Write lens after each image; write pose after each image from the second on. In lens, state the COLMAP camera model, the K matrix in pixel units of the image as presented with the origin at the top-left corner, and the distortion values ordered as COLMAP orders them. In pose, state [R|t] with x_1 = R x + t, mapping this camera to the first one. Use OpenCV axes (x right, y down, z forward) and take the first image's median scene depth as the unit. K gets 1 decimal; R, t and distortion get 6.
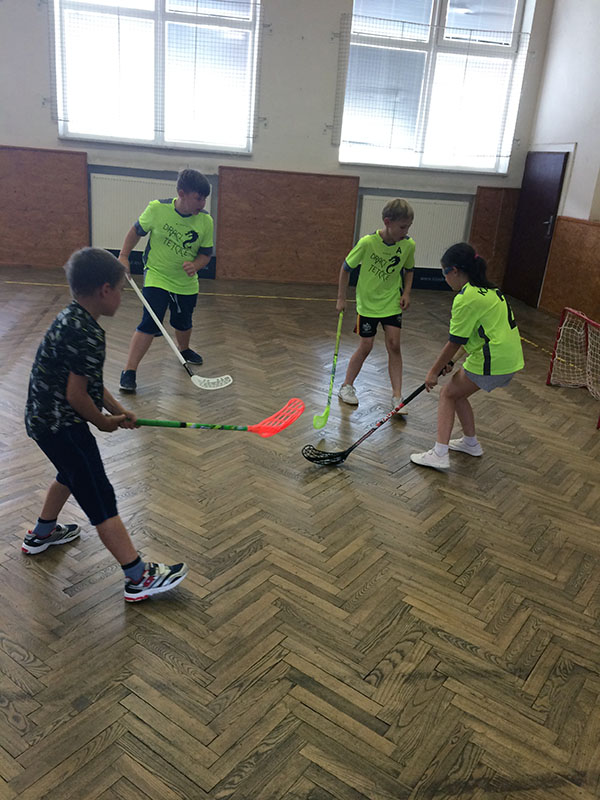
lens RADIAL K [[677.2, 0, 300.8], [0, 677.2, 396.0], [0, 0, 1]] dist [0.071832, -0.099230]
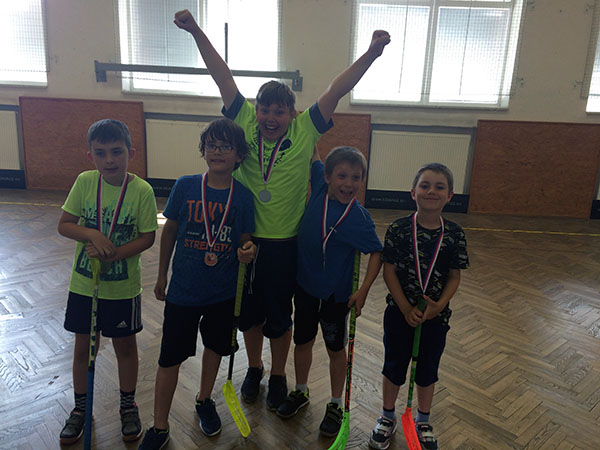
lens RADIAL K [[507.9, 0, 303.8], [0, 507.9, 225.0], [0, 0, 1]] dist [0.071832, -0.099230]
pose [[0.979783, 0.006848, -0.199945, -0.242879], [-0.029134, 0.993644, -0.108730, -0.052983], [0.197930, 0.112357, 0.973755, 0.102452]]
